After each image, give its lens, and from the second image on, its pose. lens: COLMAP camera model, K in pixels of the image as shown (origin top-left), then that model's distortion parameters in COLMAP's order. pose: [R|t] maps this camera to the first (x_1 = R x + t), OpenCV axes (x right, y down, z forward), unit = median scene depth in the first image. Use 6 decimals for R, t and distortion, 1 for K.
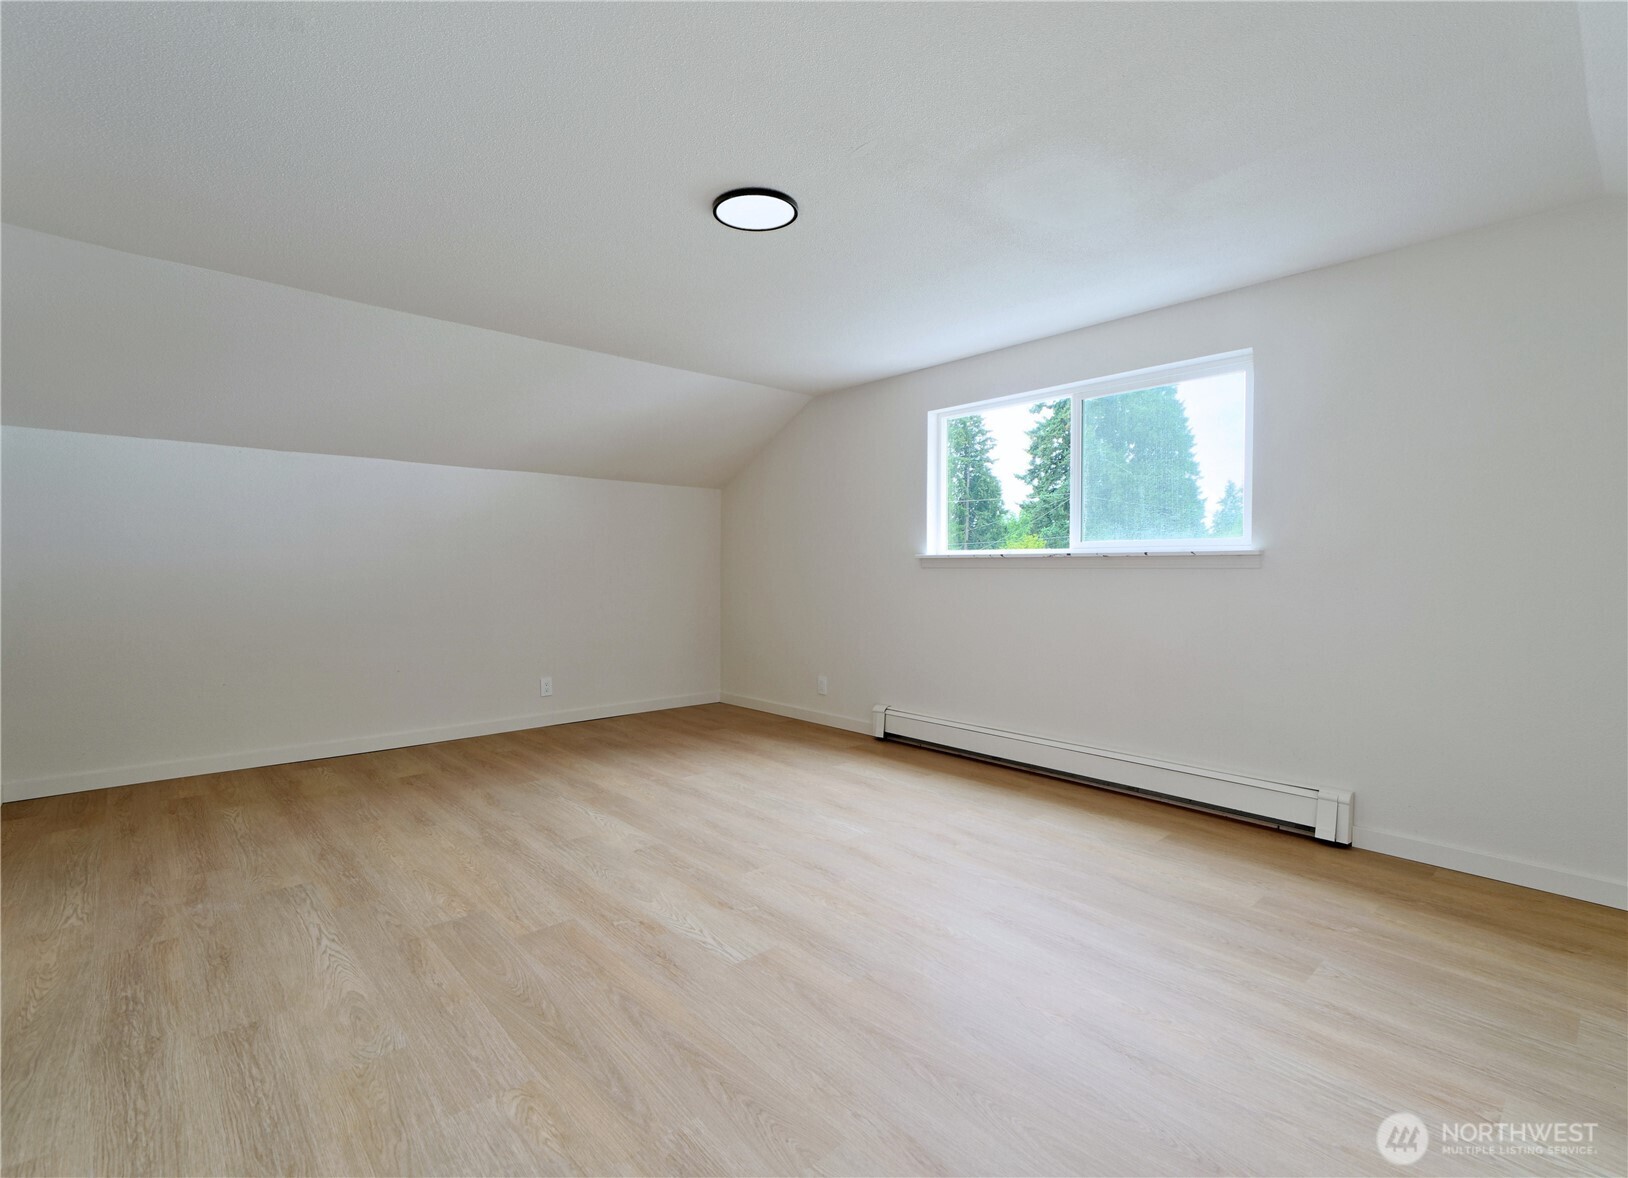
lens RADIAL K [[748.0, 0, 814.0], [0, 748.0, 589.0], [0, 0, 1]] dist [0.004672, -0.000007]
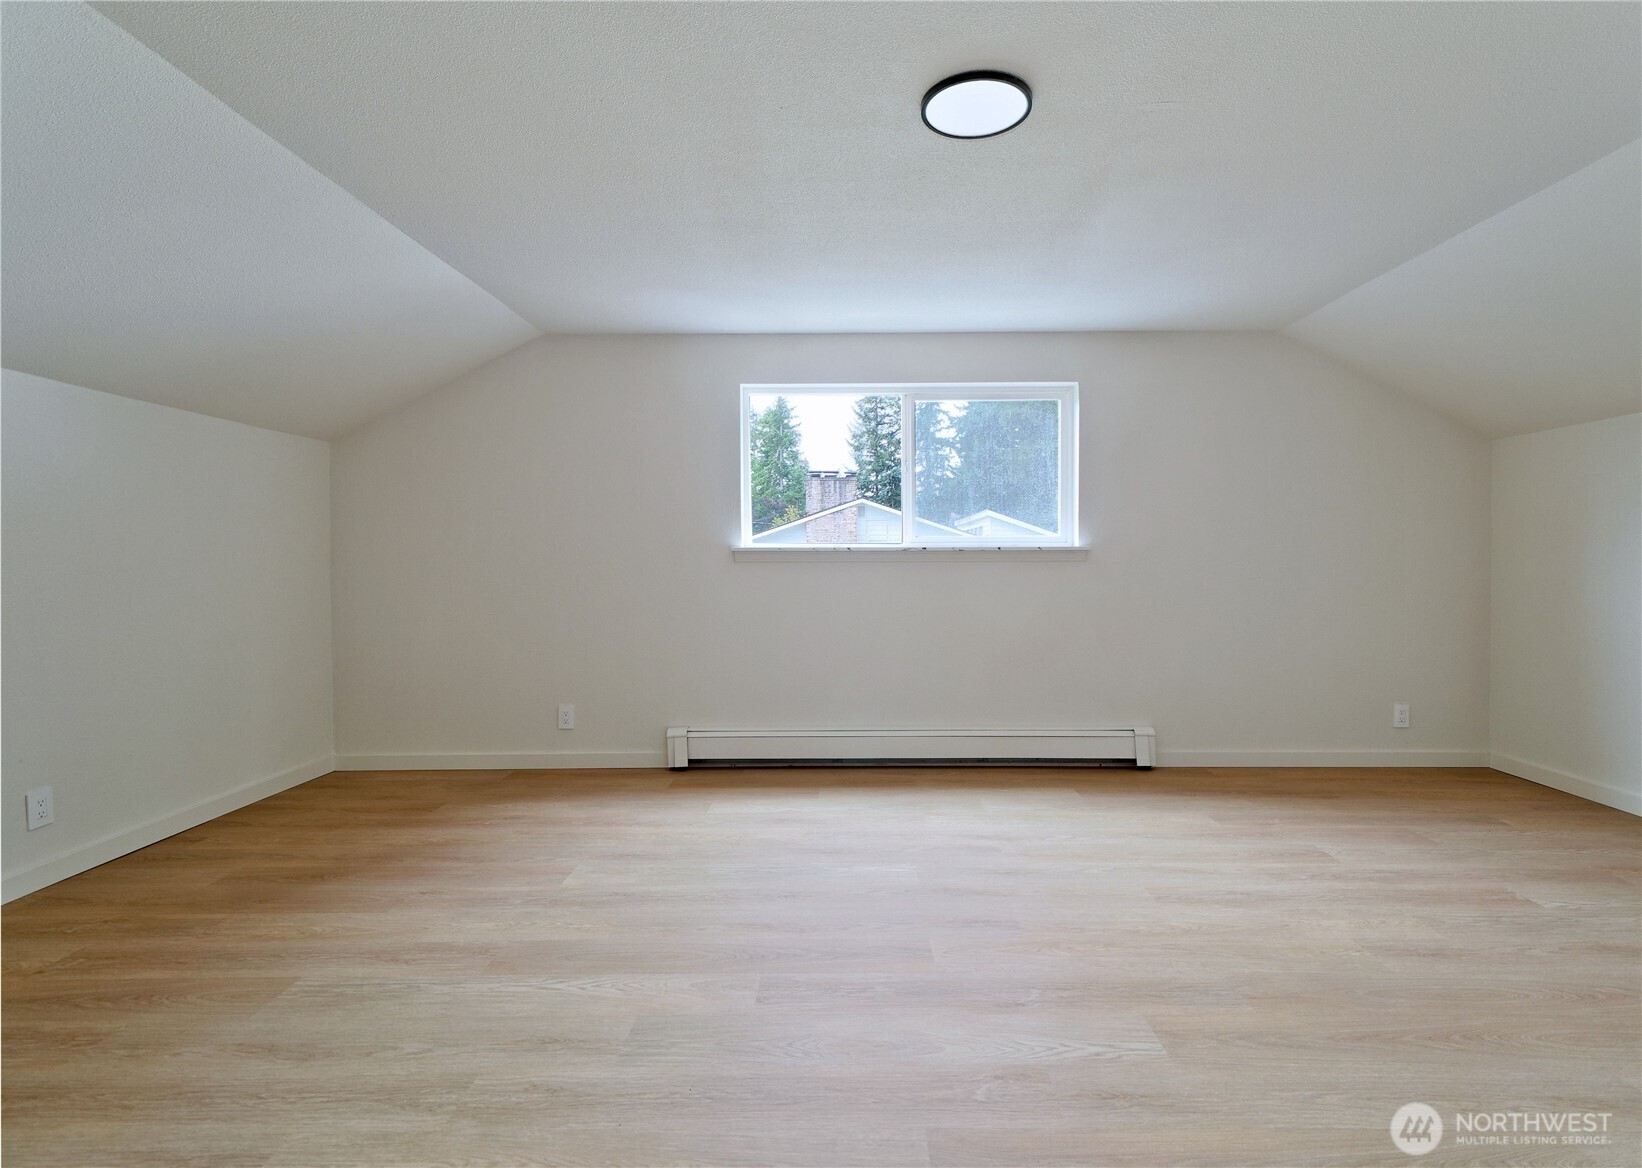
lens RADIAL K [[756.4, 0, 821.0], [0, 756.4, 584.0], [0, 0, 1]] dist [0.002279, 0.000227]
pose [[0.678916, -0.030132, 0.733597, -0.589574], [0.025907, 0.999518, 0.017078, -0.021008], [-0.733758, 0.007410, 0.679370, 0.444666]]
